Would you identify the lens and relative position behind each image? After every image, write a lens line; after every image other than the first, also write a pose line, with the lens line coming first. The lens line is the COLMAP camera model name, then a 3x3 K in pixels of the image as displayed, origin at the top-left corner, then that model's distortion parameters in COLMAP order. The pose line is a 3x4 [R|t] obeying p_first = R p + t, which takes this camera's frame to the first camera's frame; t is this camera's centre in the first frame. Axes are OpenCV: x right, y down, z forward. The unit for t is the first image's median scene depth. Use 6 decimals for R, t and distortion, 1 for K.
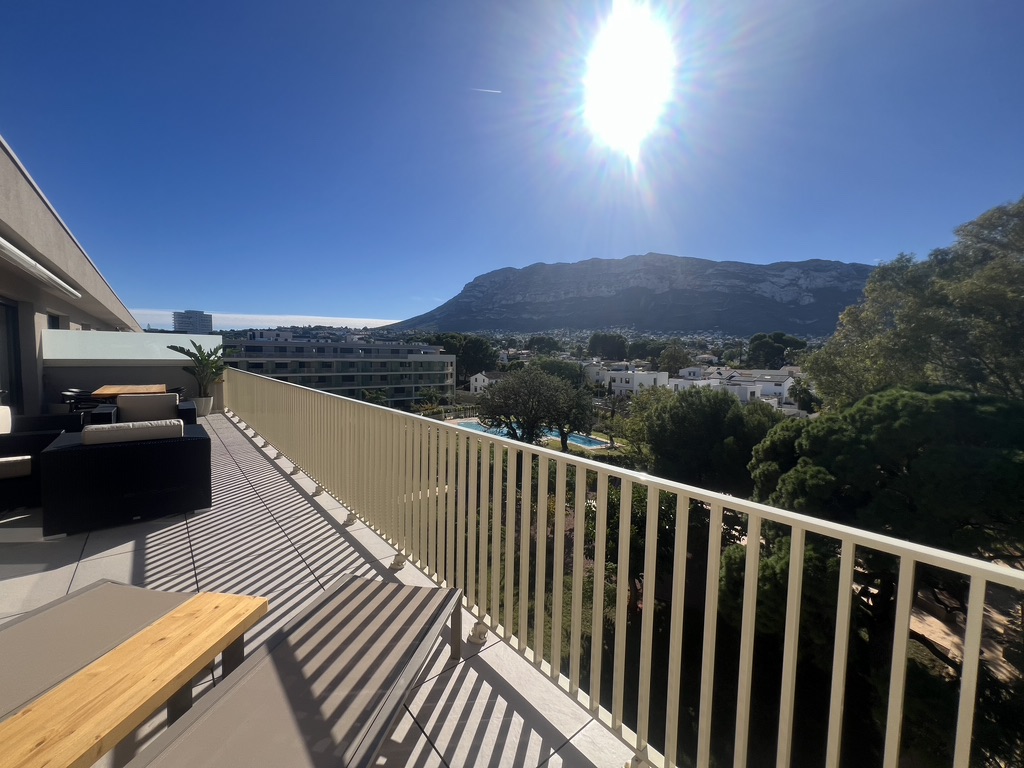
lens RADIAL K [[412.9, 0, 509.7], [0, 412.9, 382.6], [0, 0, 1]] dist [0.000876, 0.000080]
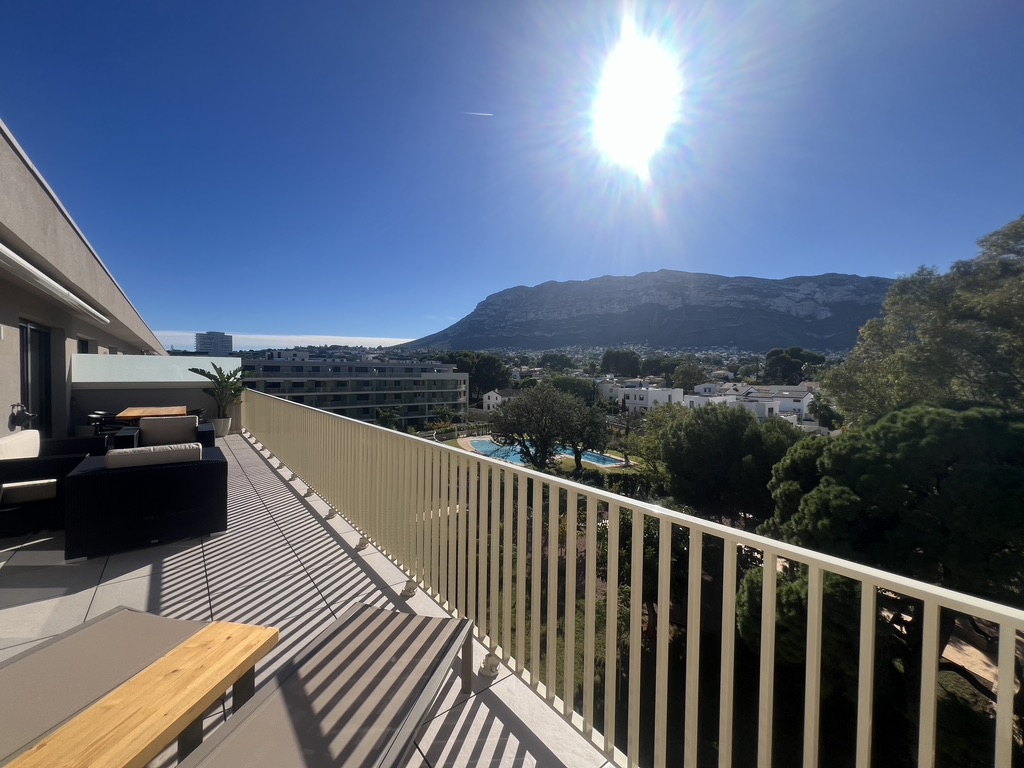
lens RADIAL K [[412.9, 0, 509.7], [0, 412.9, 382.6], [0, 0, 1]] dist [0.000876, 0.000080]
pose [[0.999497, -0.006886, -0.030952, 0.001464], [0.005576, 0.999094, -0.042198, -0.005316], [0.031215, 0.042004, 0.998630, -0.001265]]
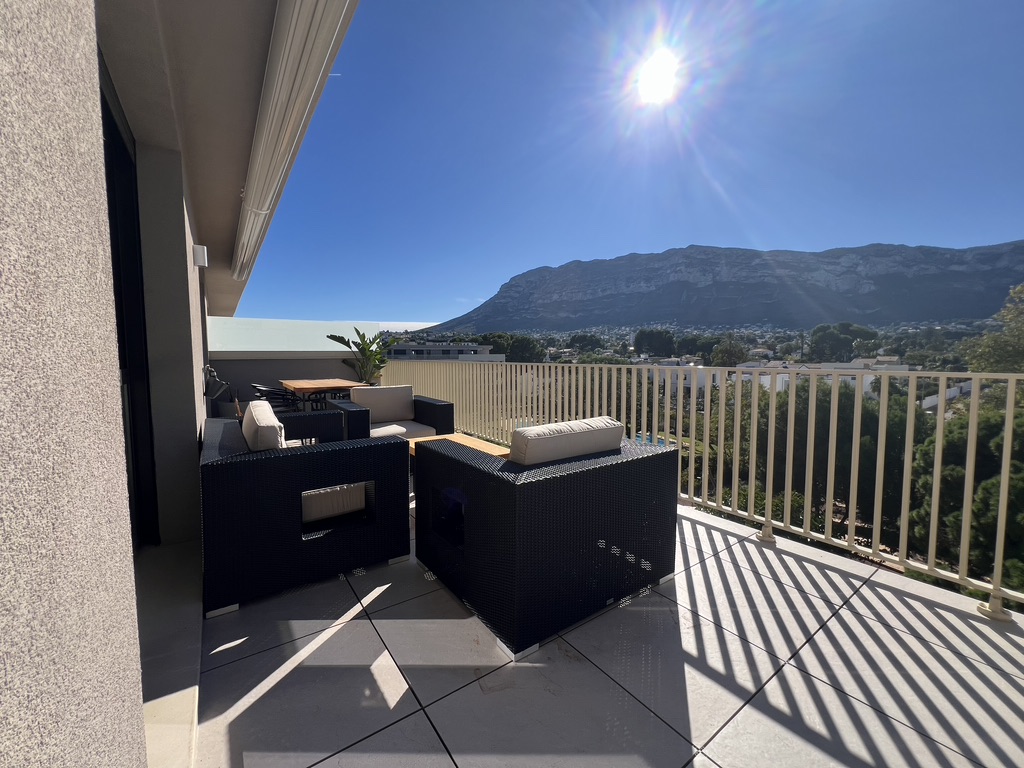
lens RADIAL K [[412.9, 0, 509.7], [0, 412.9, 382.6], [0, 0, 1]] dist [0.000876, 0.000080]
pose [[0.995916, -0.016687, -0.088730, -0.369863], [0.016711, 0.999860, -0.000474, 0.016892], [0.088725, -0.001011, 0.996056, 0.173733]]
